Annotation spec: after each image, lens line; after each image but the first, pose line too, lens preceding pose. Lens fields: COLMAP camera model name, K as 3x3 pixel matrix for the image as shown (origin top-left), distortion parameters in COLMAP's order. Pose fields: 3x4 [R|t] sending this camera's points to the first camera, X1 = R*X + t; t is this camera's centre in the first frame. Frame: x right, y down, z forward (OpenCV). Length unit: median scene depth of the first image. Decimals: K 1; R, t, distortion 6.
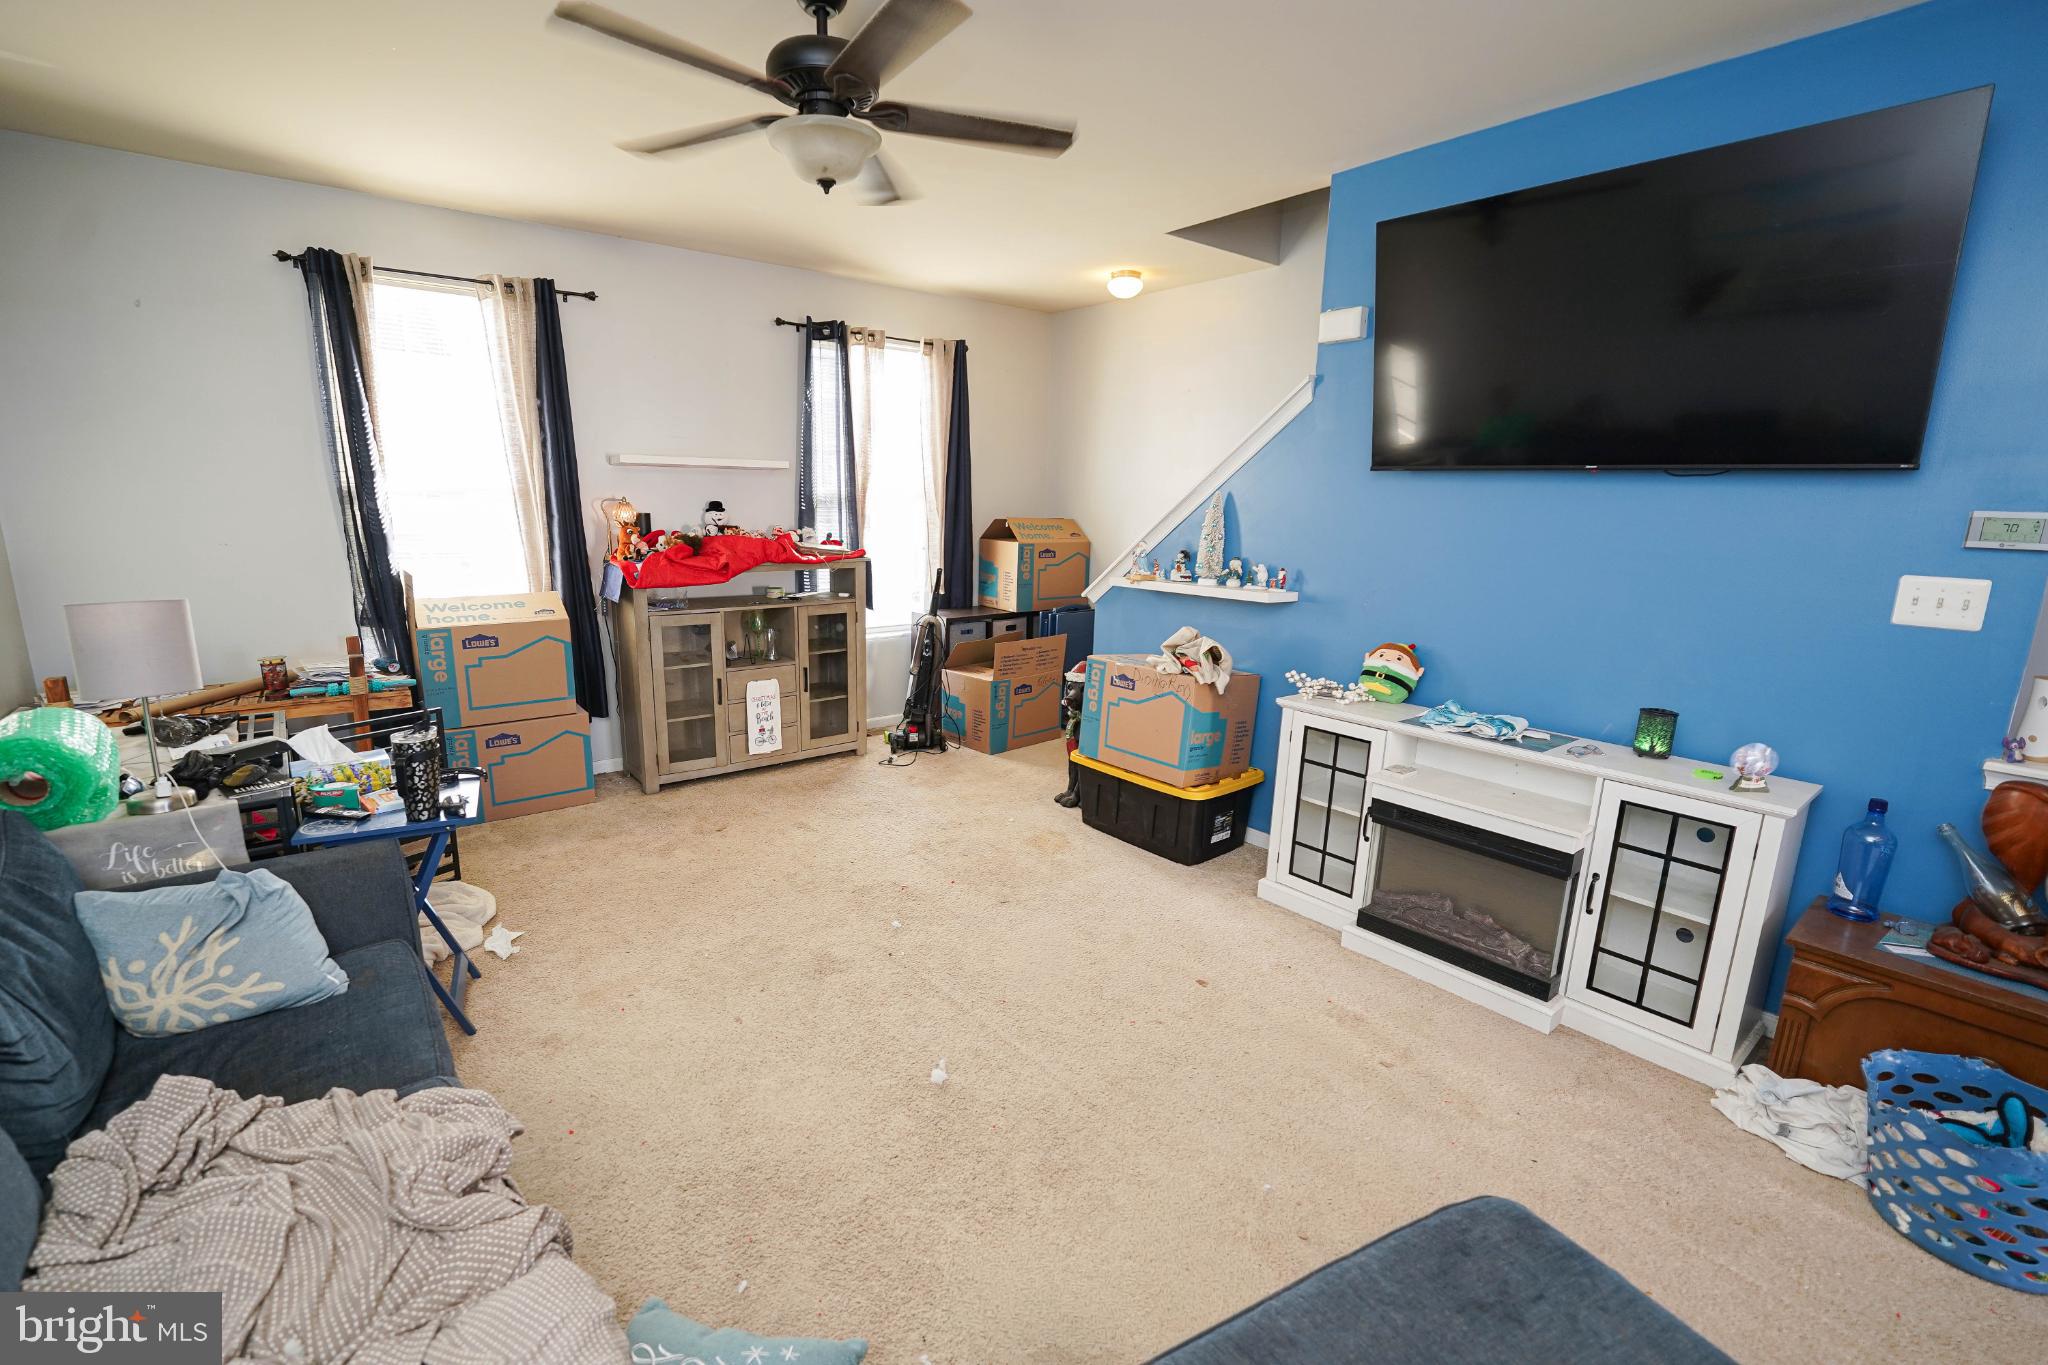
lens RADIAL K [[860.4, 0, 1008.5], [0, 860.4, 686.6], [0, 0, 1]] dist [-0.017253, -0.000616]
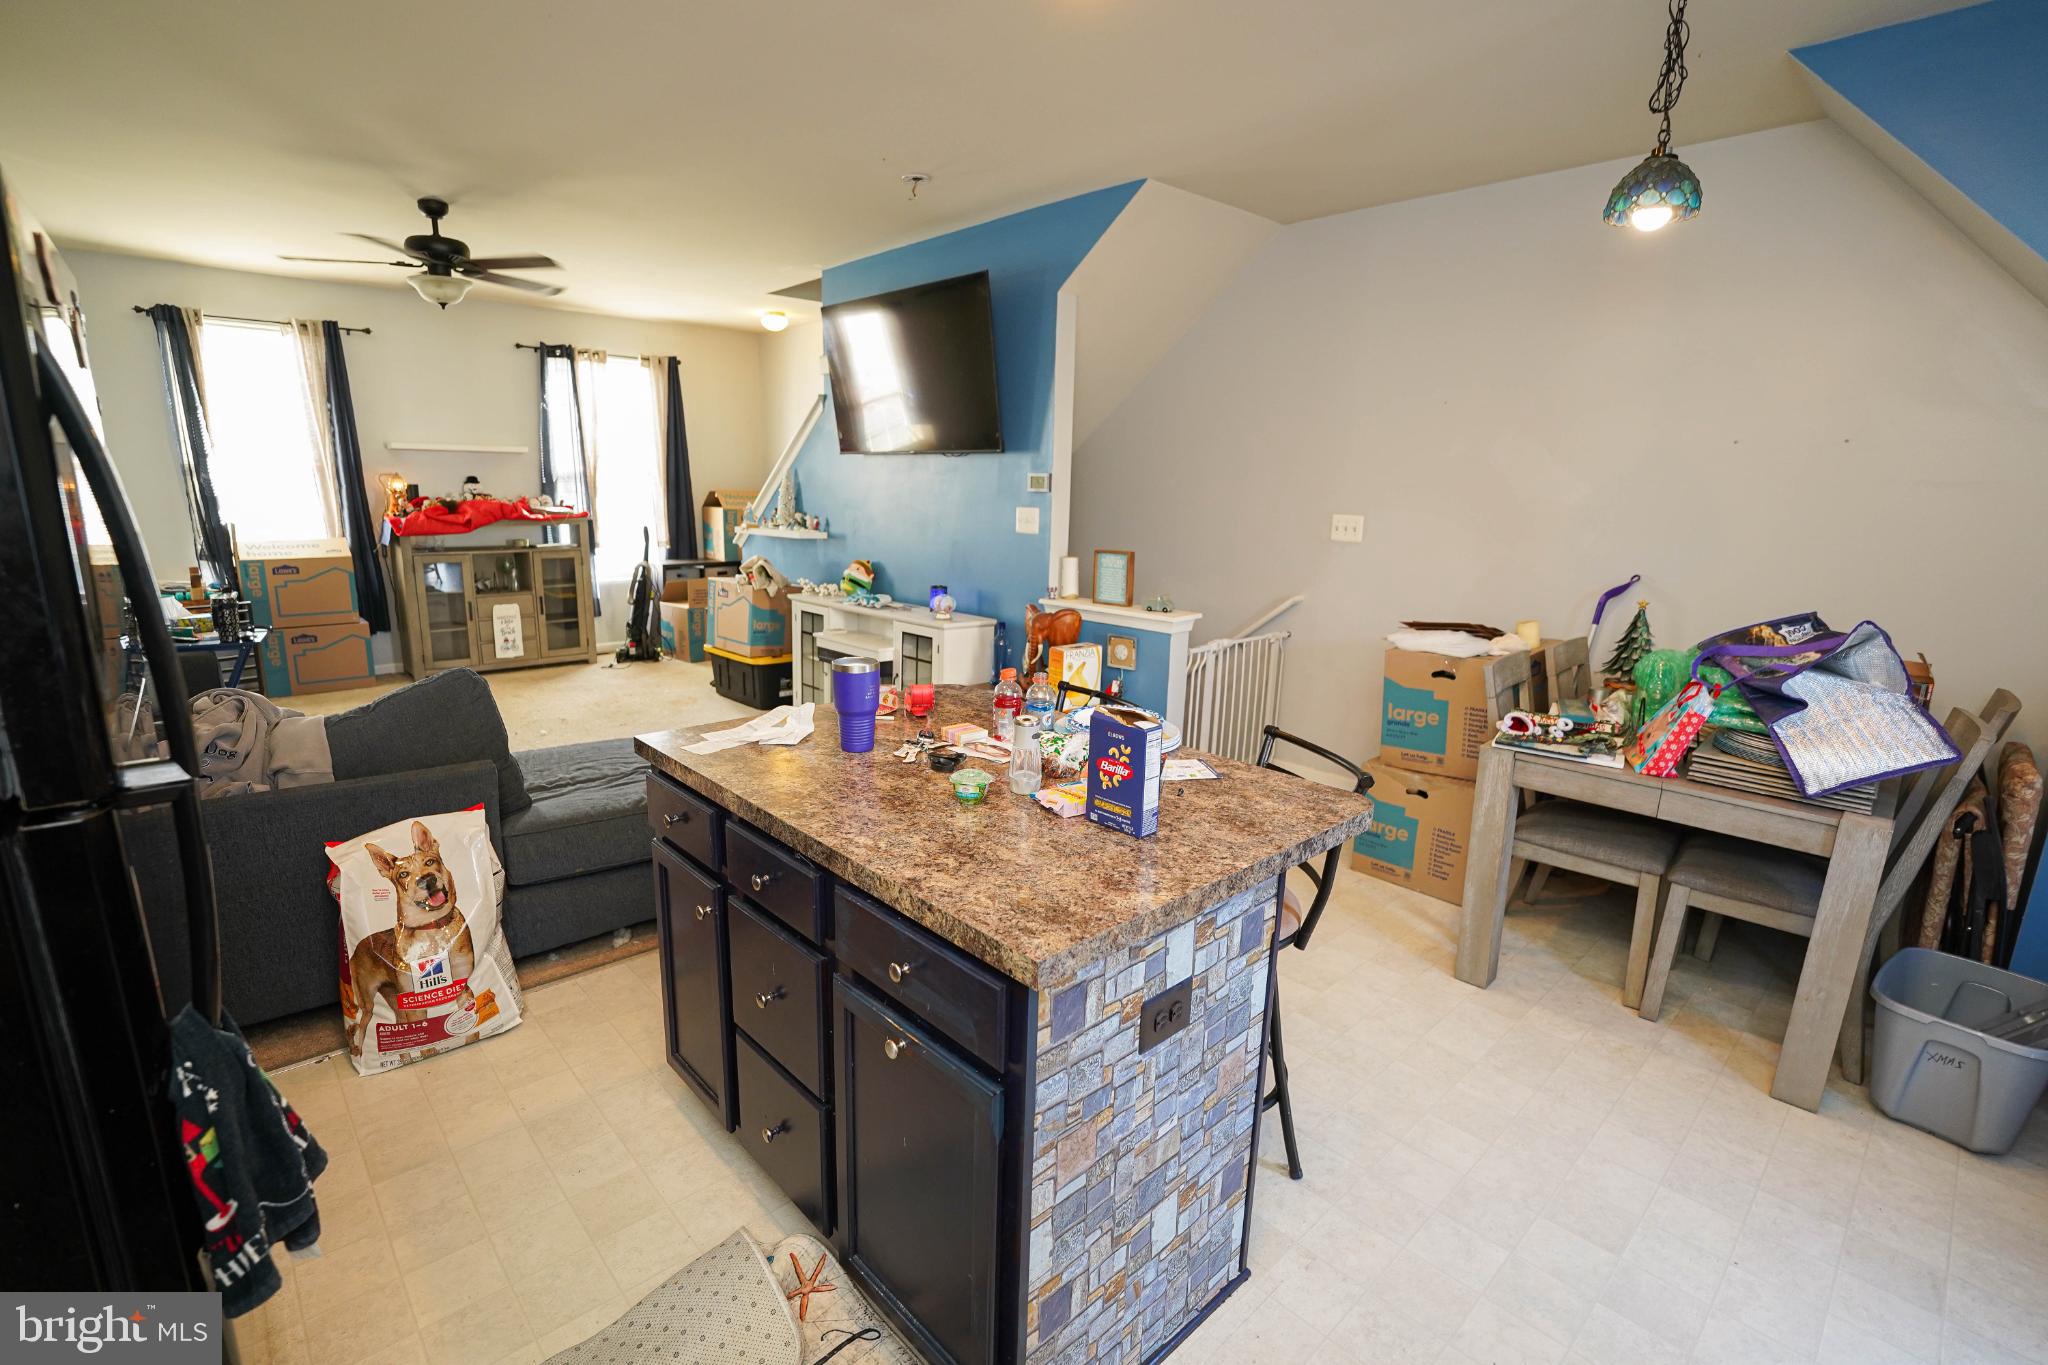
lens RADIAL K [[892.4, 0, 978.7], [0, 892.4, 681.5], [0, 0, 1]] dist [-0.009384, 0.000359]
pose [[0.998172, -0.012314, 0.059162, 0.418260], [0.012062, 0.999917, 0.004611, 0.127618], [-0.059214, -0.003889, 0.998238, -0.518842]]
